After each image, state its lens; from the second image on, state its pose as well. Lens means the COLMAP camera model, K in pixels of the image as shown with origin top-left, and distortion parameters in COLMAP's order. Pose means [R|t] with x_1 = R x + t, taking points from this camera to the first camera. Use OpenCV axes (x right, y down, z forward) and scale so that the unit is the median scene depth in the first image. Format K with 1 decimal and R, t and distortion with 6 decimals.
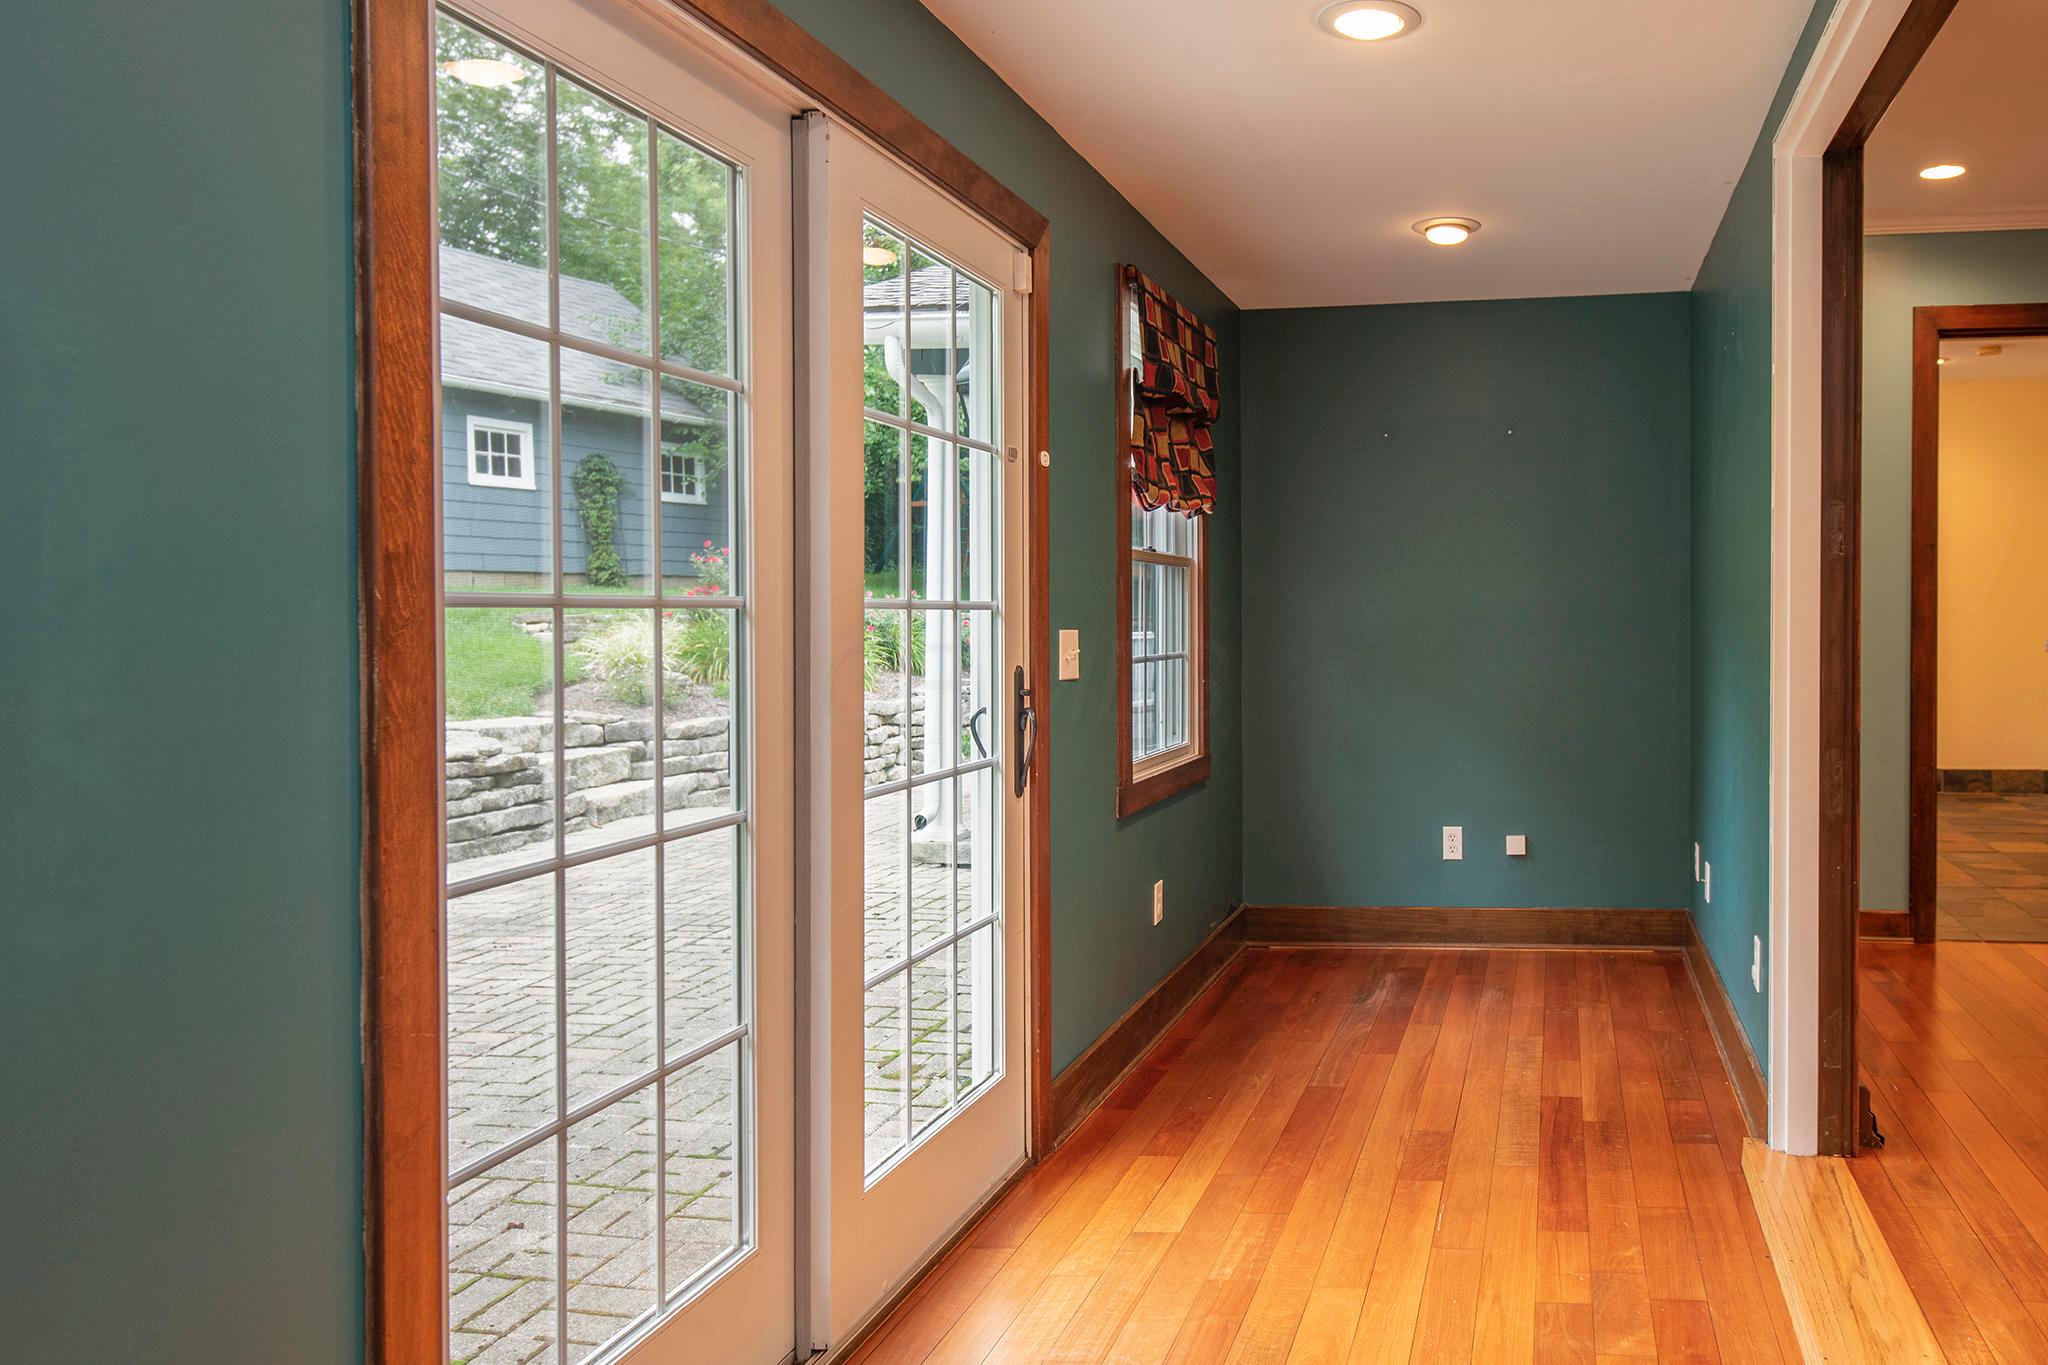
lens RADIAL K [[1397.2, 0, 1030.7], [0, 1397.2, 656.0], [0, 0, 1]] dist [0.007295, -0.001578]
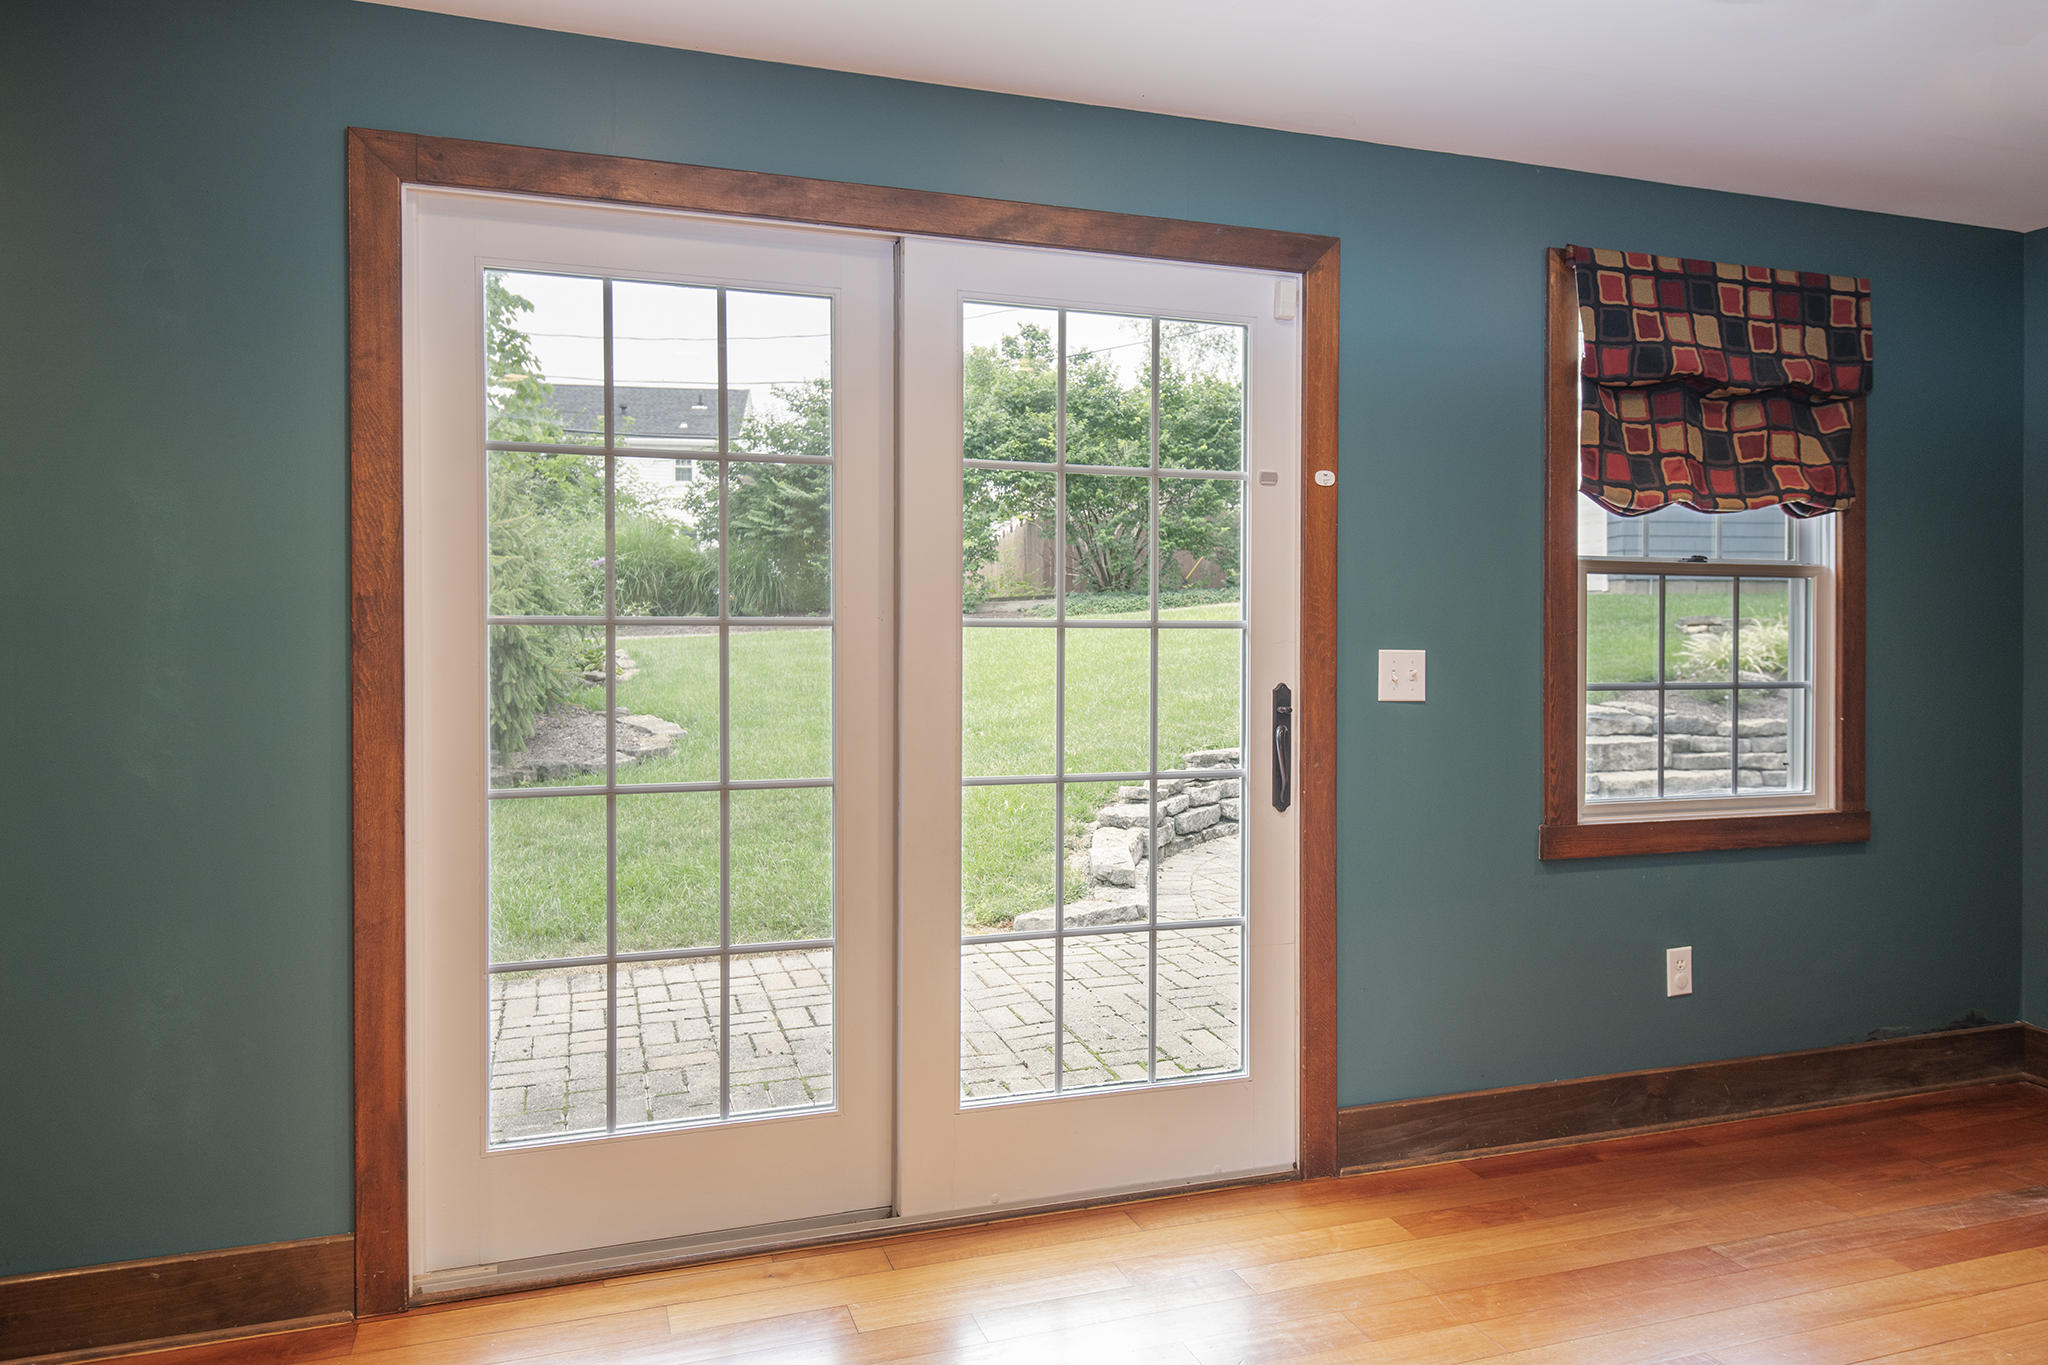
lens RADIAL K [[1074.8, 0, 1025.6], [0, 1074.8, 640.8], [0, 0, 1]] dist [0.007839, 0.000174]
pose [[0.592842, 0.028223, -0.804824, 0.463572], [-0.033416, 0.999387, 0.010431, -0.023595], [0.804625, 0.020710, 0.593422, 0.343663]]
